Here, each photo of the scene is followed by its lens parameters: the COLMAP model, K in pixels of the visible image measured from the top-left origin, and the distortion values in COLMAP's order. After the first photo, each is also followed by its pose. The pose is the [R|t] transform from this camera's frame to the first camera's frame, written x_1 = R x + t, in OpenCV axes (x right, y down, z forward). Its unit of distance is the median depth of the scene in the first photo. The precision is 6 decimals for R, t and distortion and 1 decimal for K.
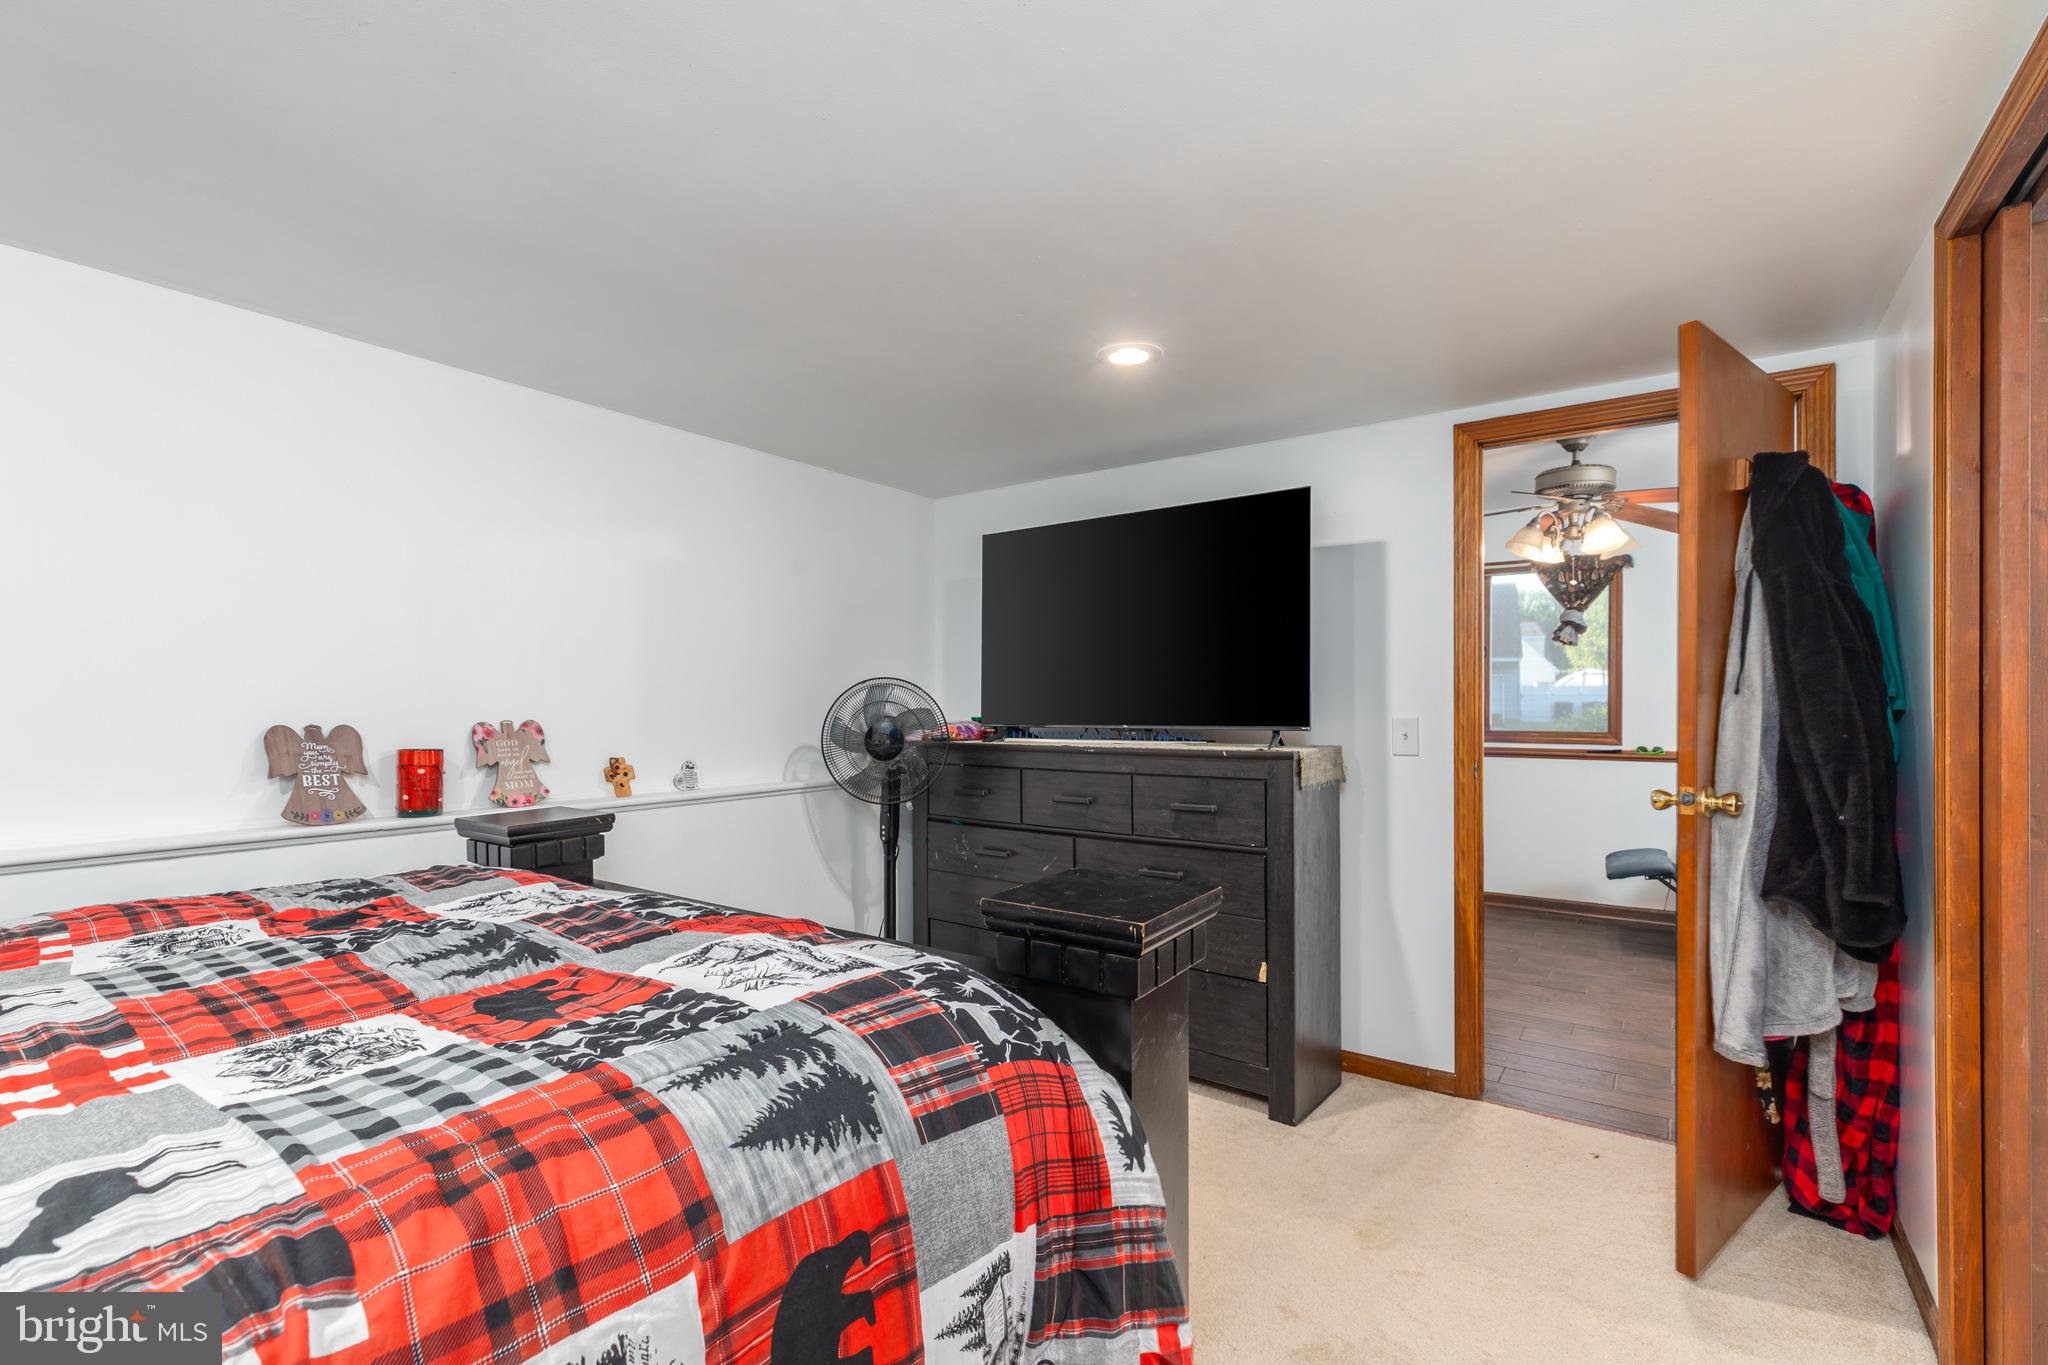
lens RADIAL K [[925.2, 0, 1024.0], [0, 925.2, 690.8], [0, 0, 1]] dist [0.003876, -0.001972]
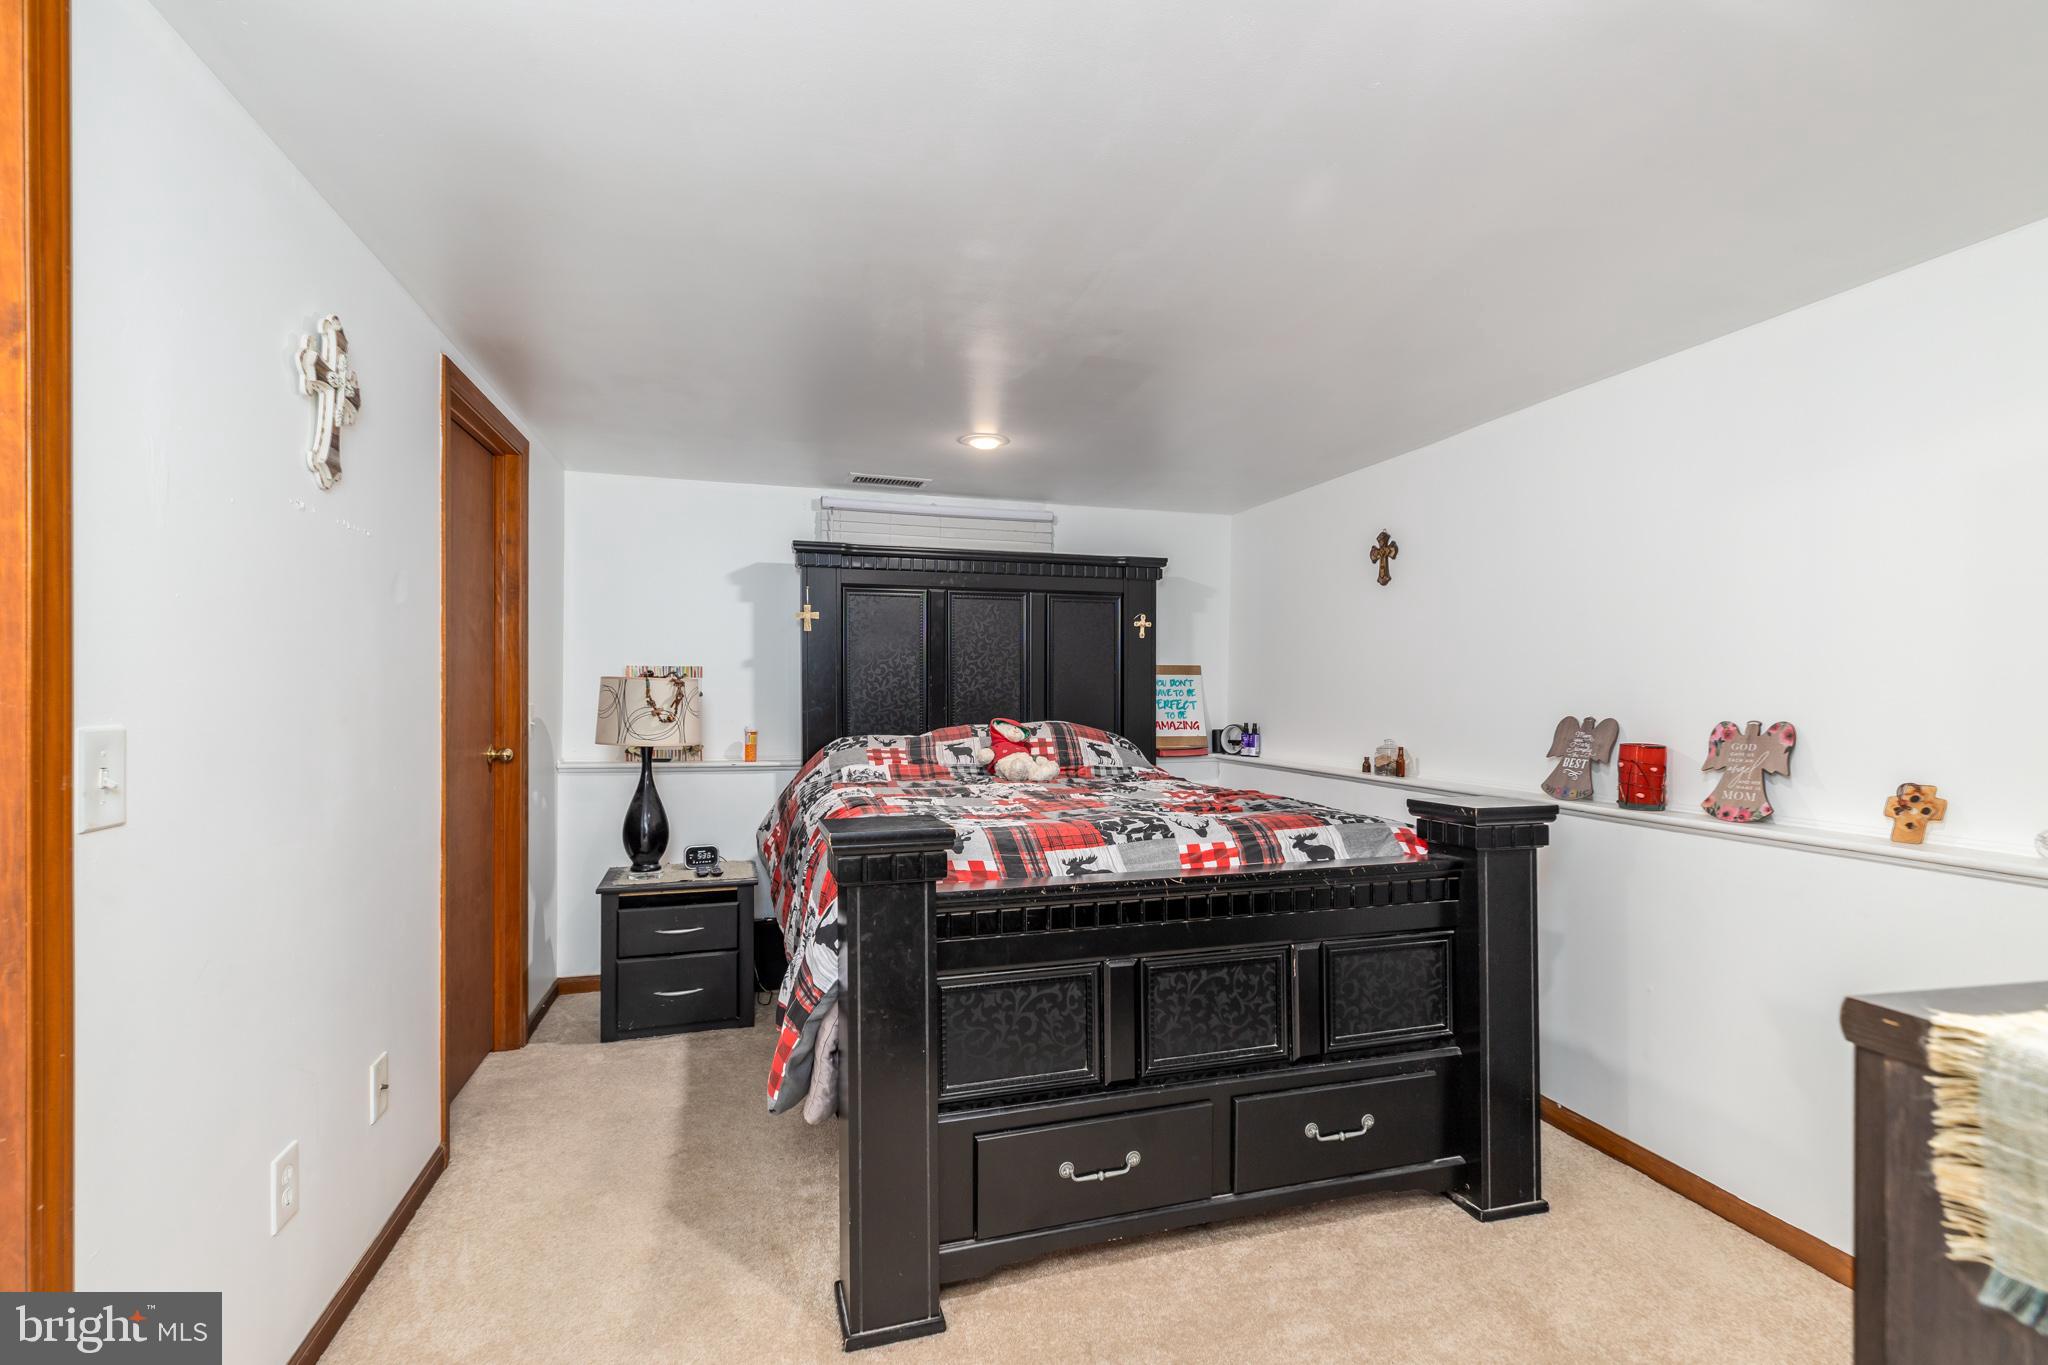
lens RADIAL K [[925.2, 0, 1027.8], [0, 925.2, 689.2], [0, 0, 1]] dist [0.003876, -0.001972]
pose [[-0.617365, -0.004656, -0.786663, 0.539462], [0.007072, 0.999909, -0.011468, 0.008016], [0.786645, -0.012644, -0.617276, 1.021355]]
